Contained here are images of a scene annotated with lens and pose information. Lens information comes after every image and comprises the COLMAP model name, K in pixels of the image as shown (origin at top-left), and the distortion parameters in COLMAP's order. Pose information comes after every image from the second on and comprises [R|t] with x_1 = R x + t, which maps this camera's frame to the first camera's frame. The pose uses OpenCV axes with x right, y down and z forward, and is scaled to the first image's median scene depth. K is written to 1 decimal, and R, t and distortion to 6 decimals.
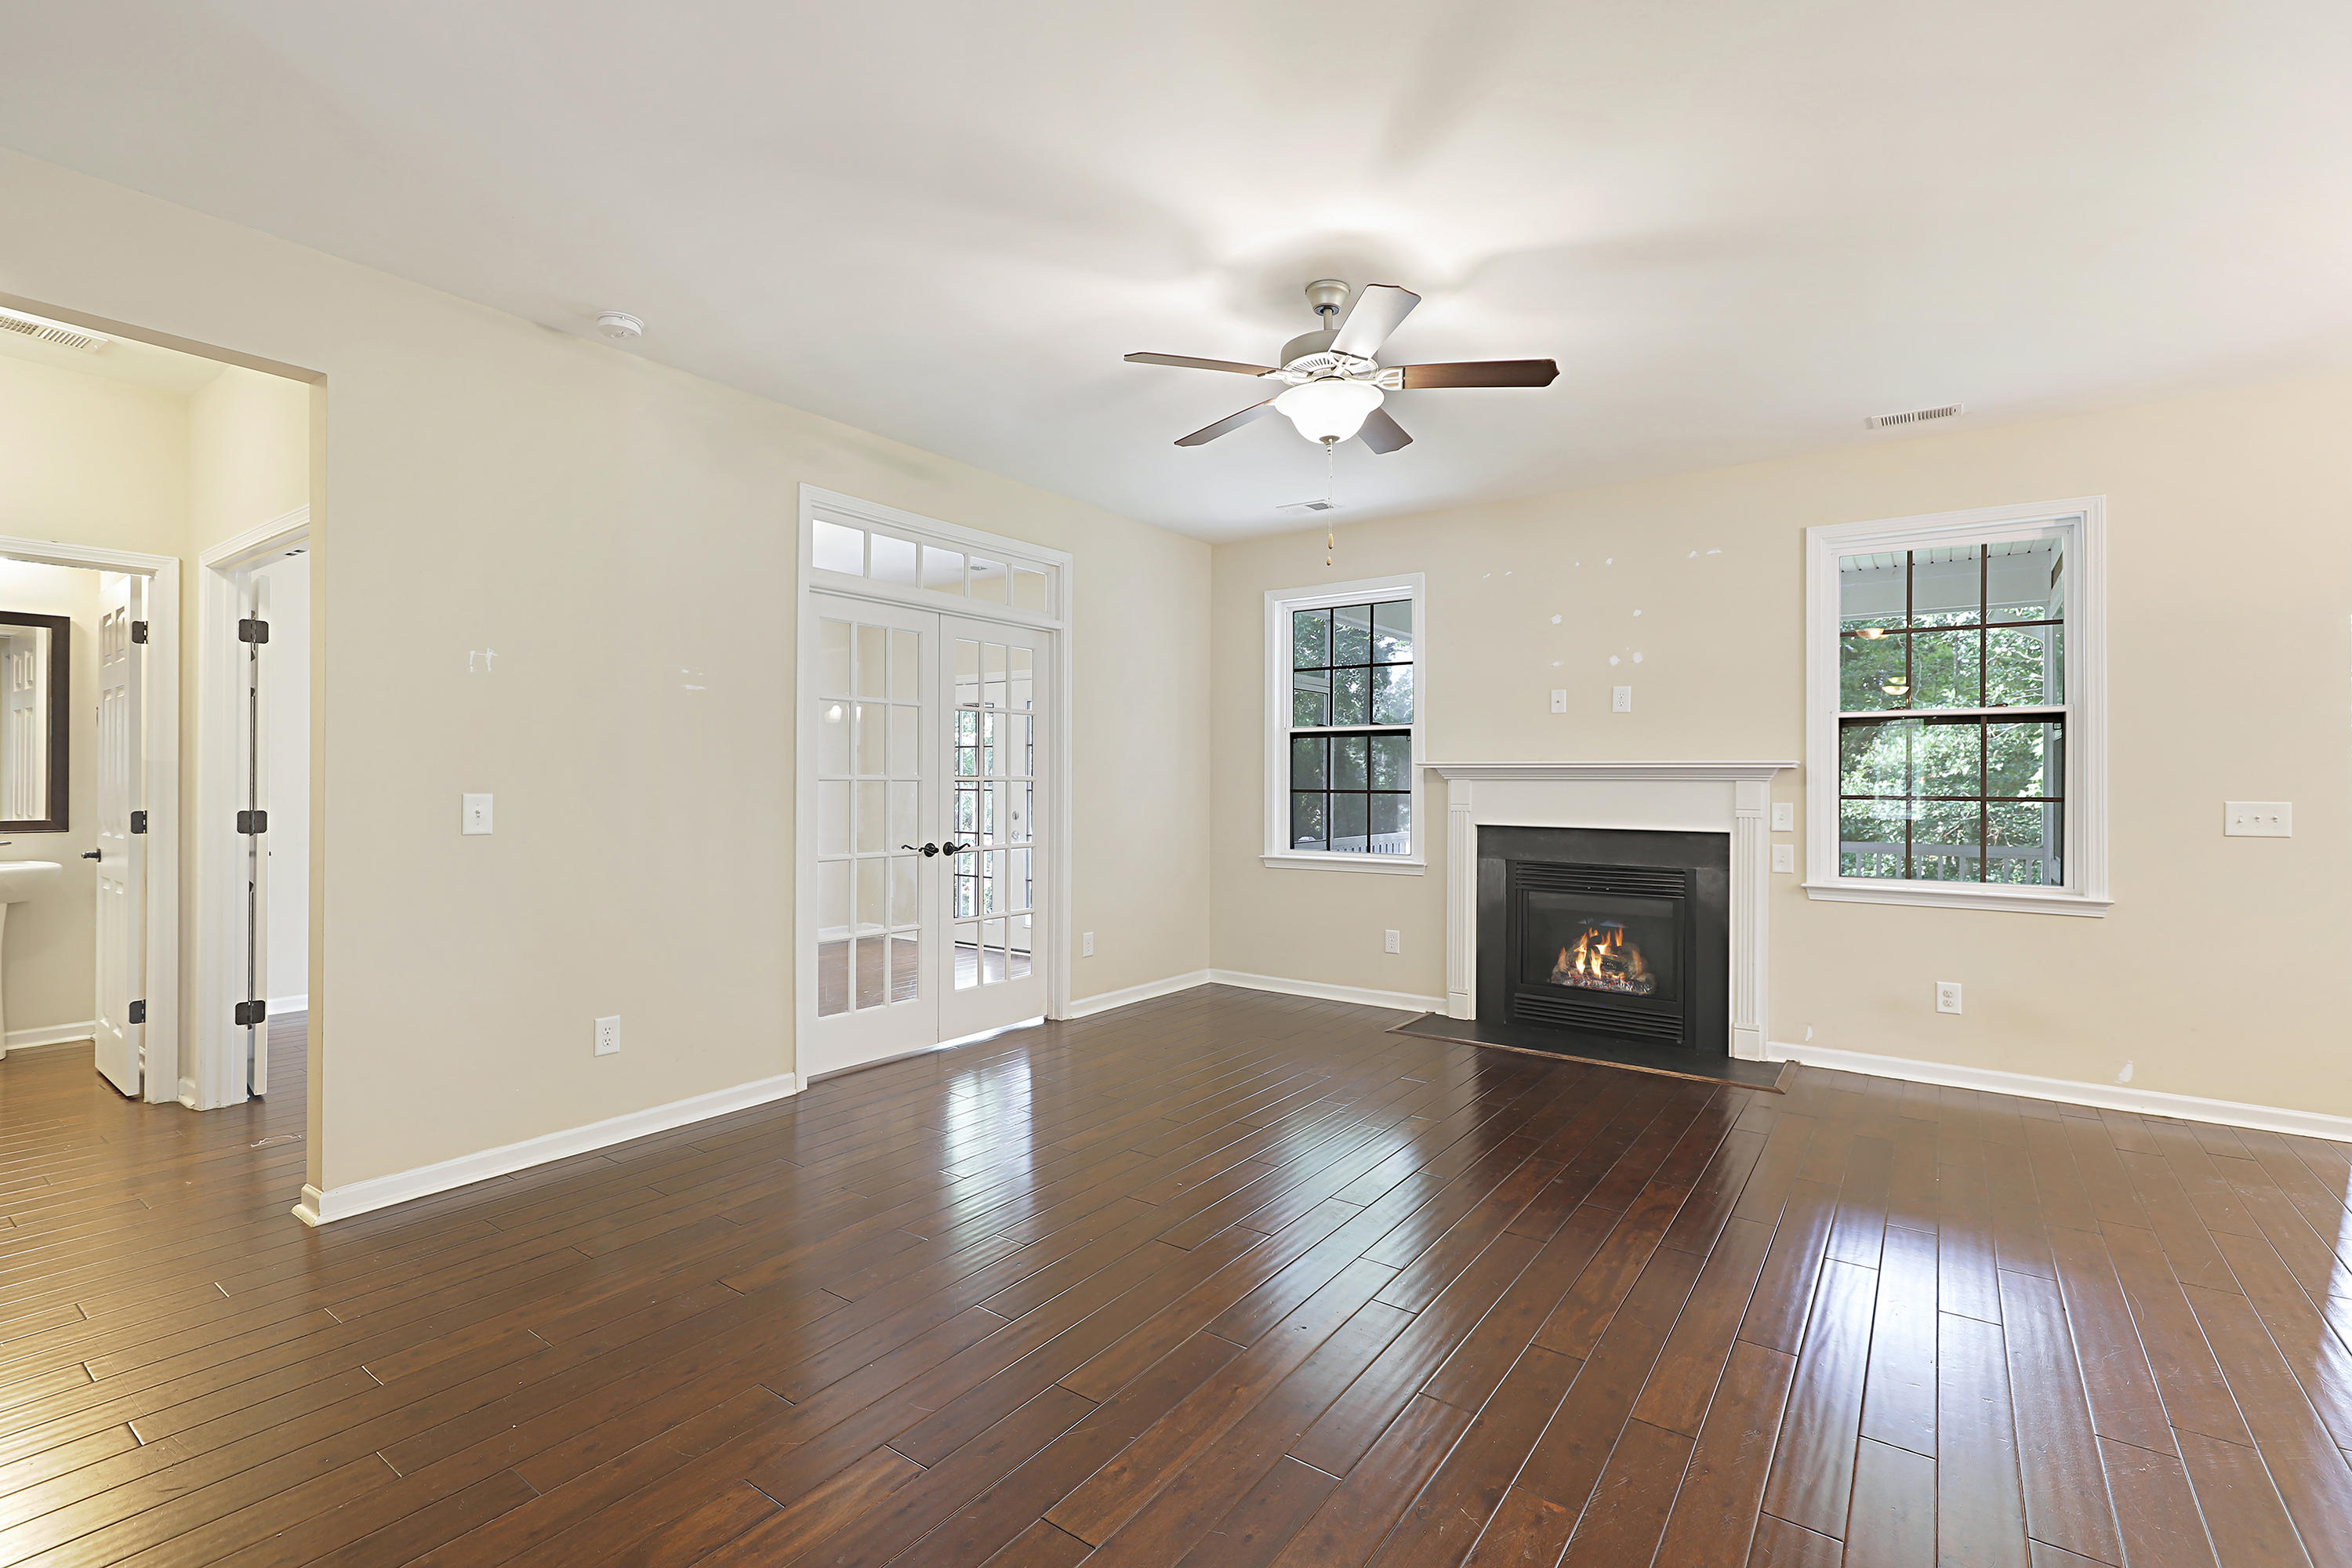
lens RADIAL K [[1057.0, 0, 1189.0], [0, 1057.0, 778.5], [0, 0, 1]] dist [0.000514, 0.000280]
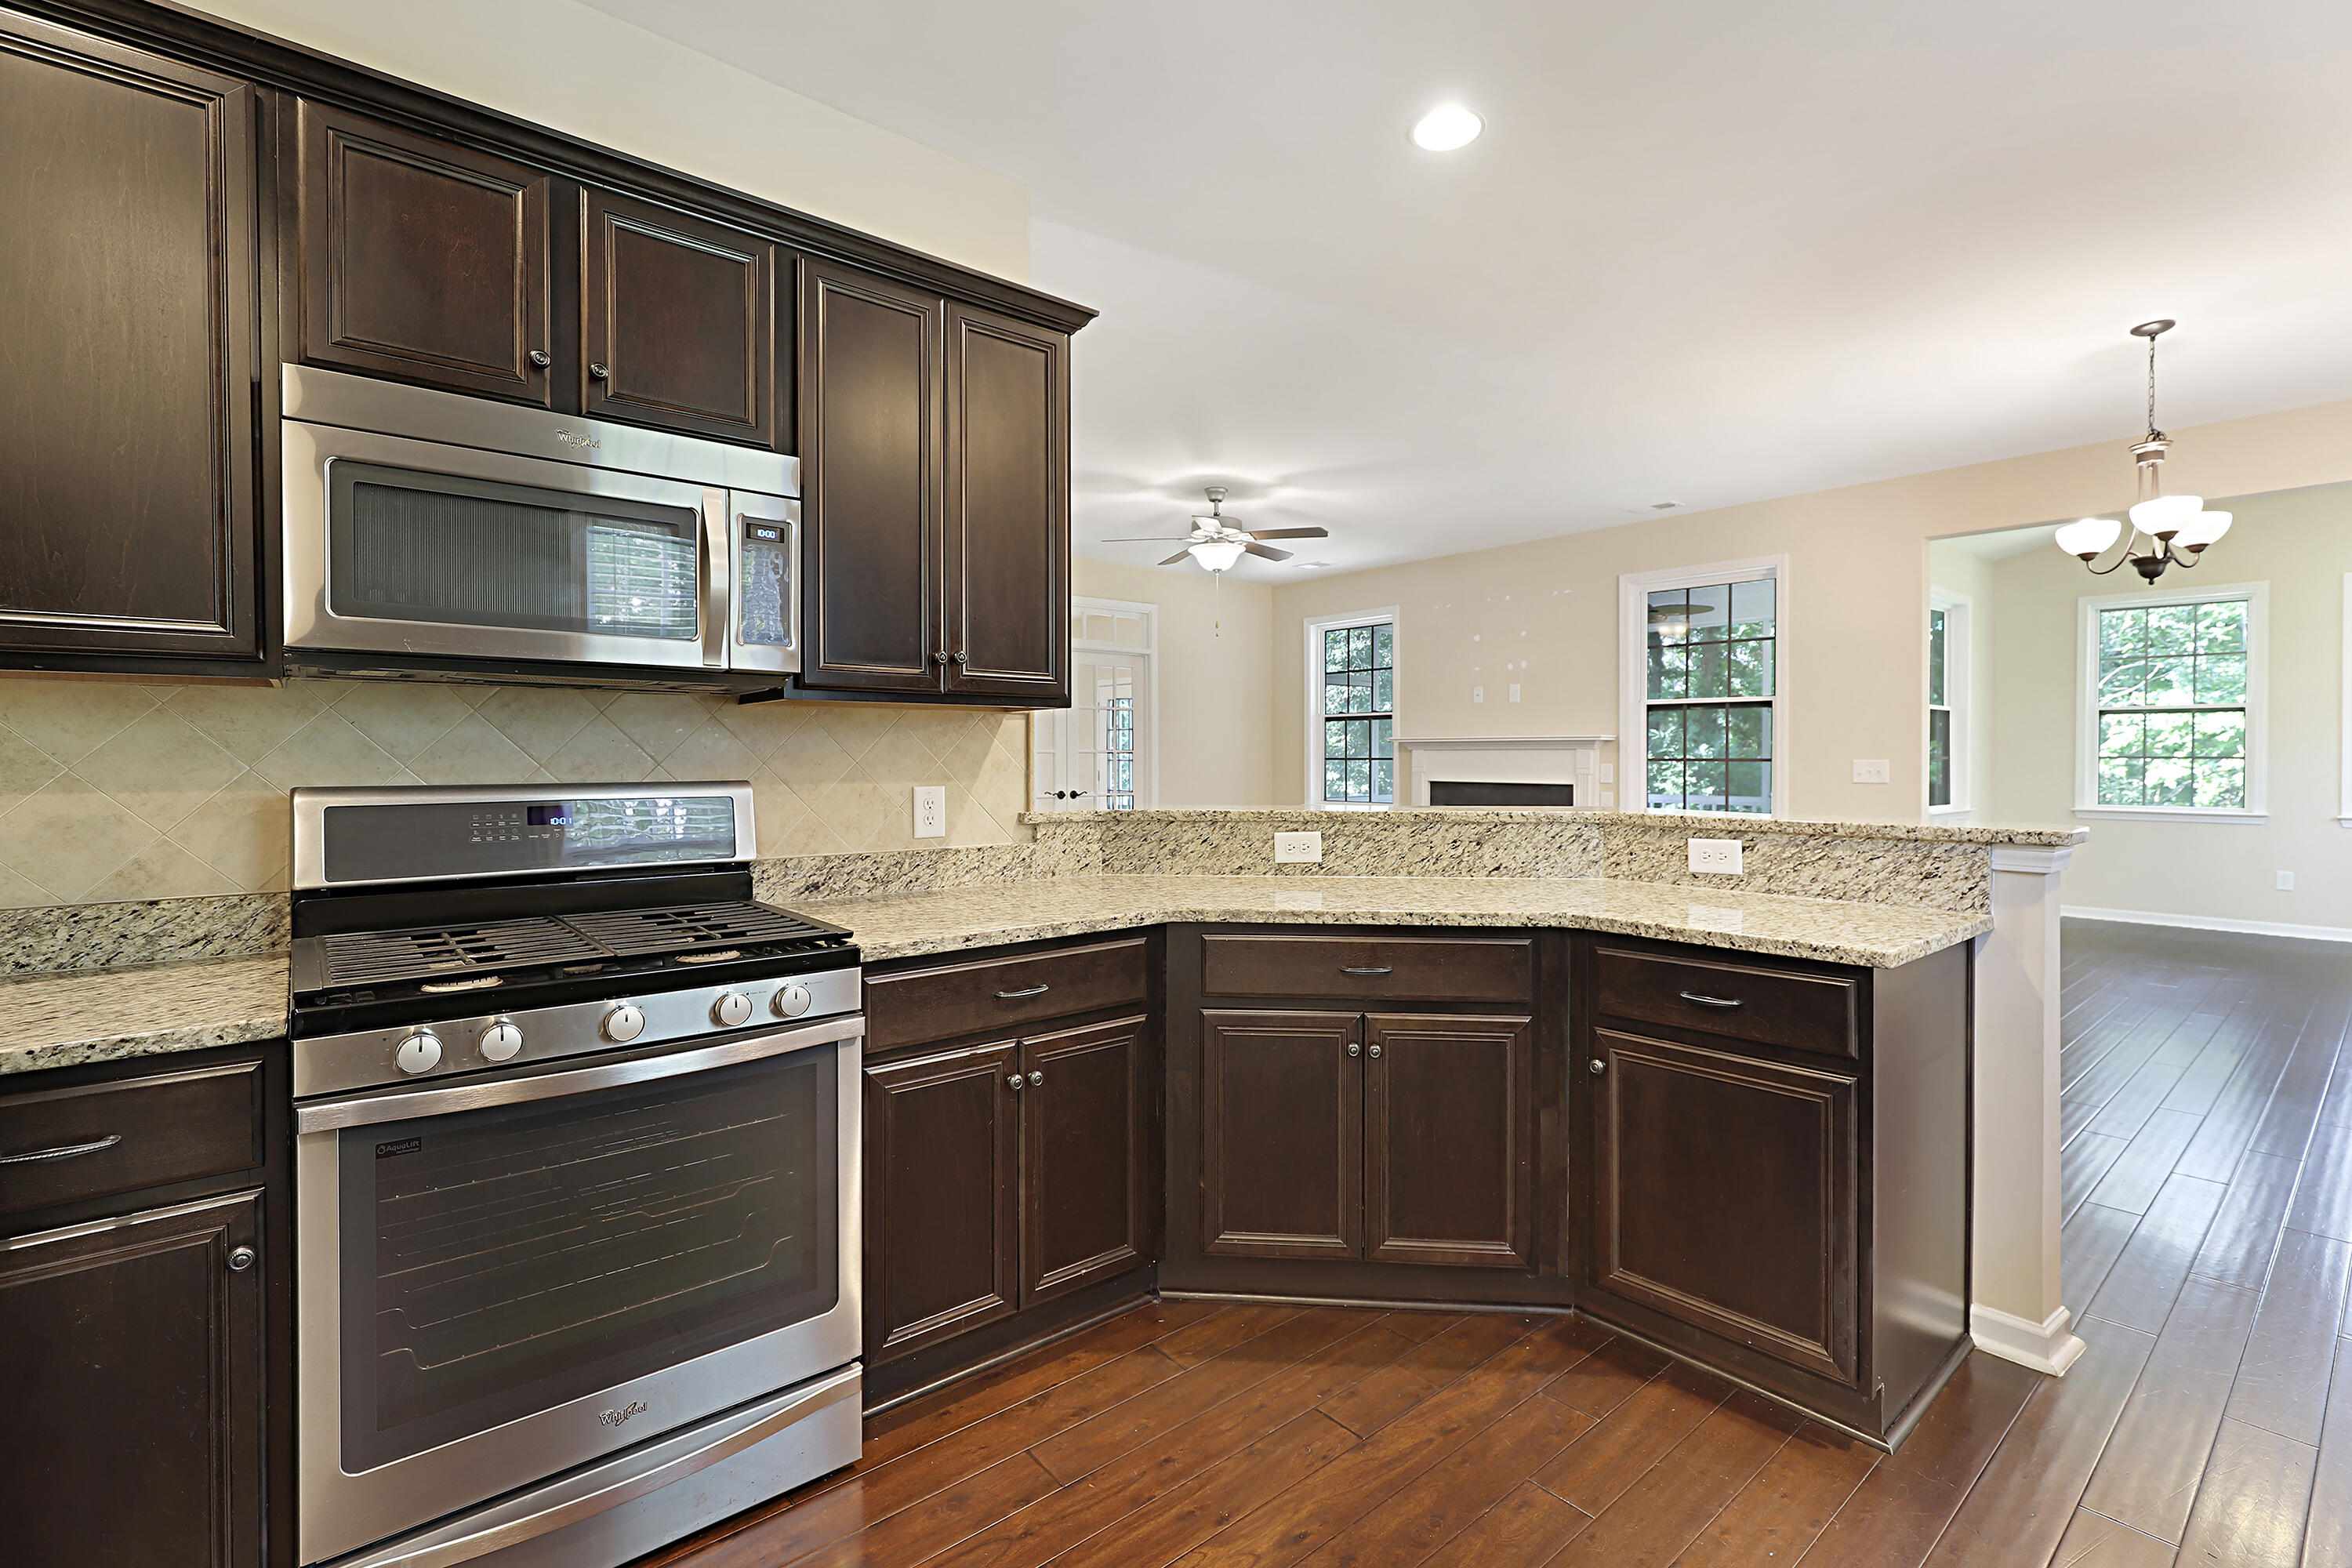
lens RADIAL K [[1063.6, 0, 1184.1], [0, 1063.6, 775.8], [0, 0, 1]] dist [-0.000033, -0.000066]
pose [[0.969506, -0.002477, -0.245054, 0.342631], [0.006626, 0.999848, 0.016110, 0.012148], [0.244977, -0.017242, 0.969376, -0.553139]]
